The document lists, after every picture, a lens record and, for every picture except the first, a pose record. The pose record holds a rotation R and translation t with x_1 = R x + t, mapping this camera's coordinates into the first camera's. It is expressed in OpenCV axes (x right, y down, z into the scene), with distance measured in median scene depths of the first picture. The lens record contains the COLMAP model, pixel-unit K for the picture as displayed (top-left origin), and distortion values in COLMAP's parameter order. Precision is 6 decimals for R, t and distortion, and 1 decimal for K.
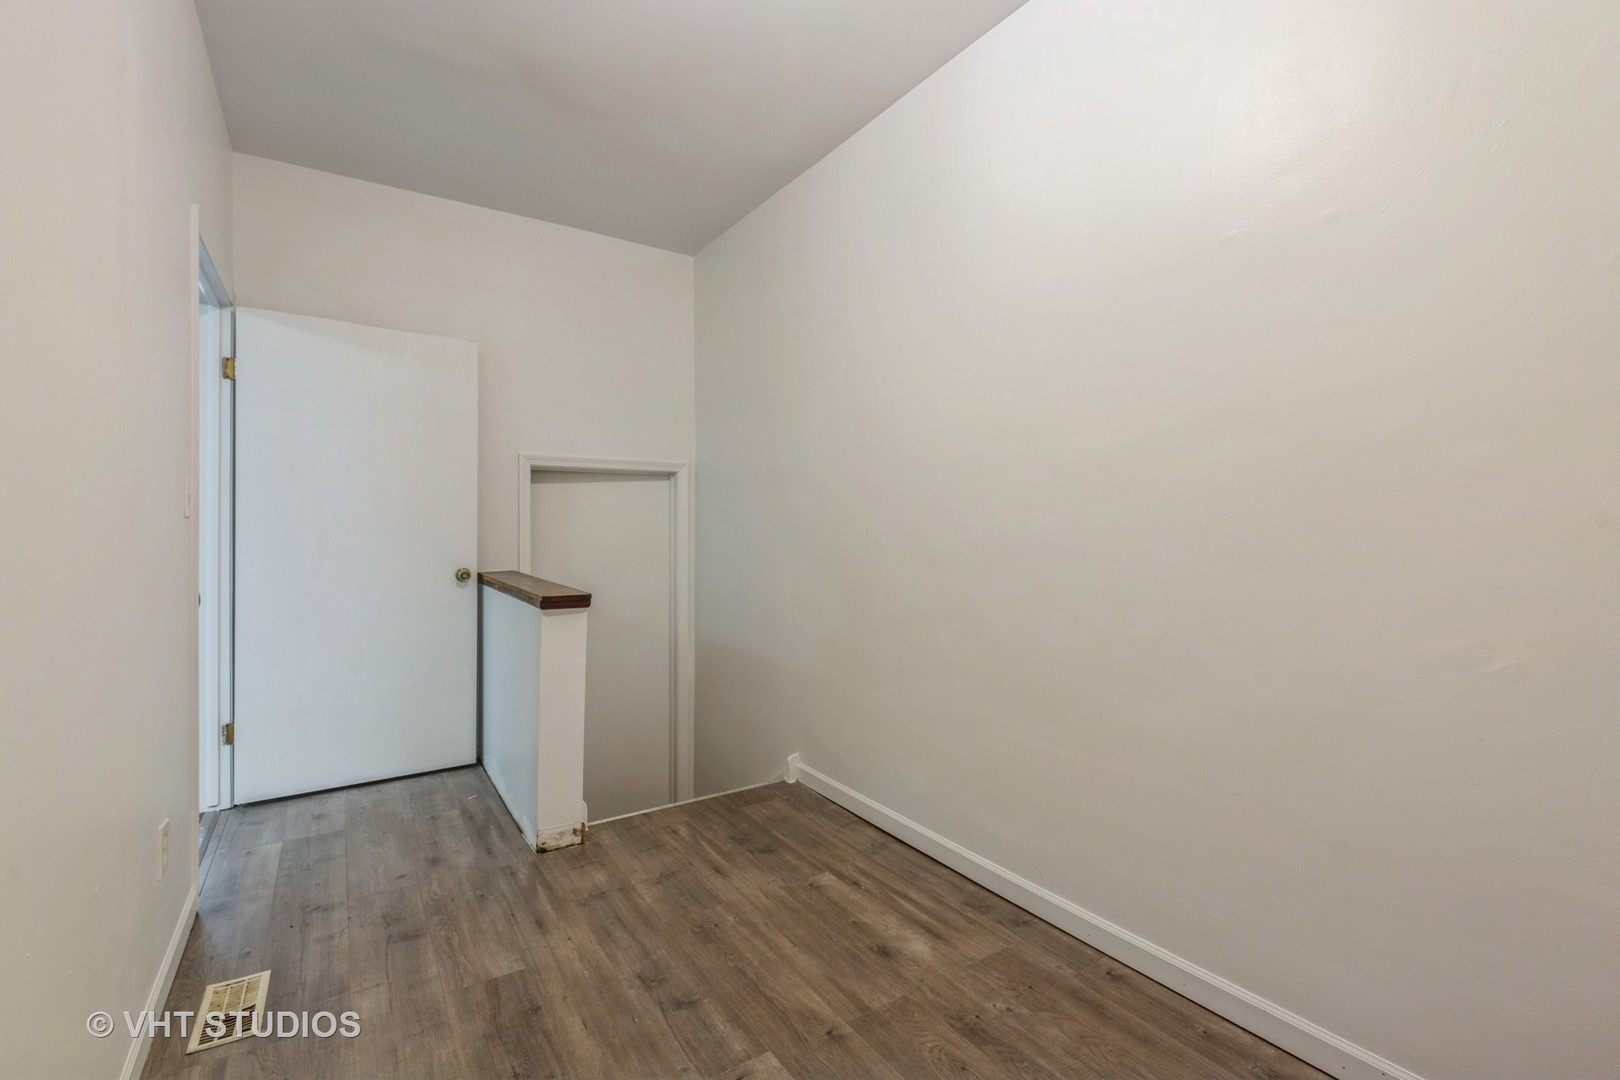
lens RADIAL K [[734.4, 0, 806.1], [0, 734.4, 530.3], [0, 0, 1]] dist [0.004844, 0.000122]
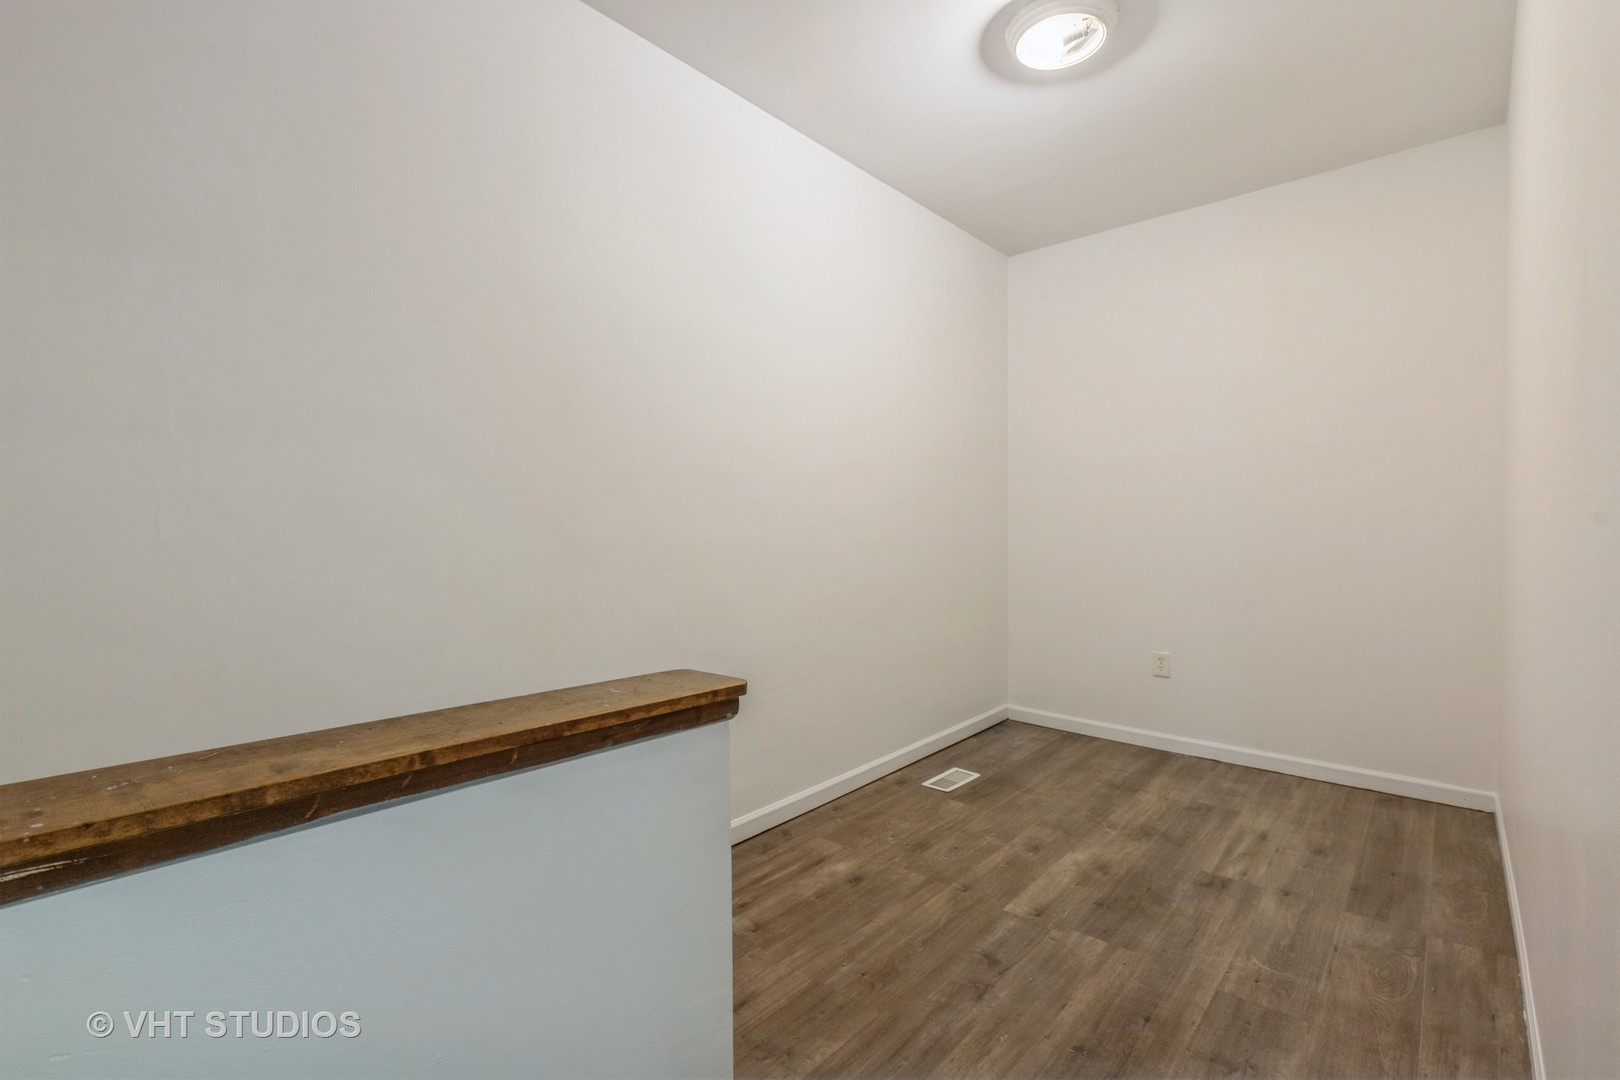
lens RADIAL K [[734.4, 0, 805.5], [0, 734.4, 537.5], [0, 0, 1]] dist [0.004844, 0.000122]
pose [[-0.273596, -0.012130, 0.961768, -1.099358], [0.009490, 0.999838, 0.015310, -0.011414], [-0.961798, 0.013316, -0.273437, 1.496875]]
